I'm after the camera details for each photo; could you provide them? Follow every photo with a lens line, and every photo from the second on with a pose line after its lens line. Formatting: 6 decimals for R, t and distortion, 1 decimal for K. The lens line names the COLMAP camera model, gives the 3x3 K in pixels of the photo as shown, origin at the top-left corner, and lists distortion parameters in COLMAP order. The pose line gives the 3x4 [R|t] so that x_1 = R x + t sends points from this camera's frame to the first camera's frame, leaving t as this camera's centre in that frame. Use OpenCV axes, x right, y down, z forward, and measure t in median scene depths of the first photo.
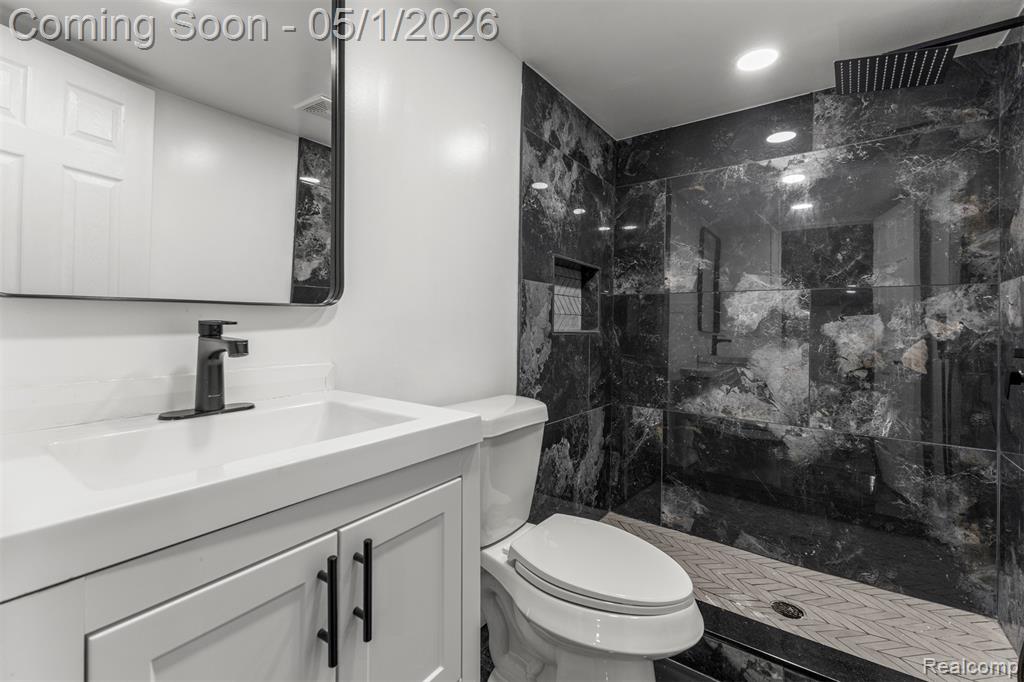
lens RADIAL K [[456.2, 0, 510.2], [0, 456.2, 319.9], [0, 0, 1]] dist [0.003556, -0.000264]
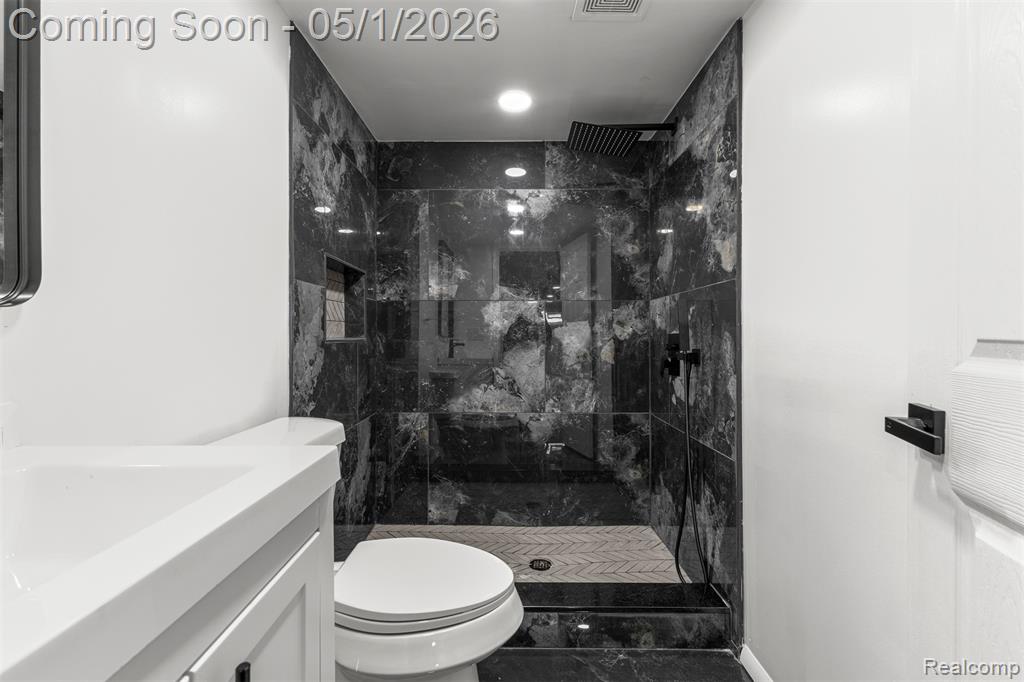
lens RADIAL K [[443.6, 0, 509.6], [0, 443.6, 330.1], [0, 0, 1]] dist [0.004274, 0.000112]
pose [[0.804628, -0.010579, 0.593686, -0.131641], [0.004957, 0.999926, 0.011099, -0.001515], [-0.593759, -0.005988, 0.804620, 0.090554]]
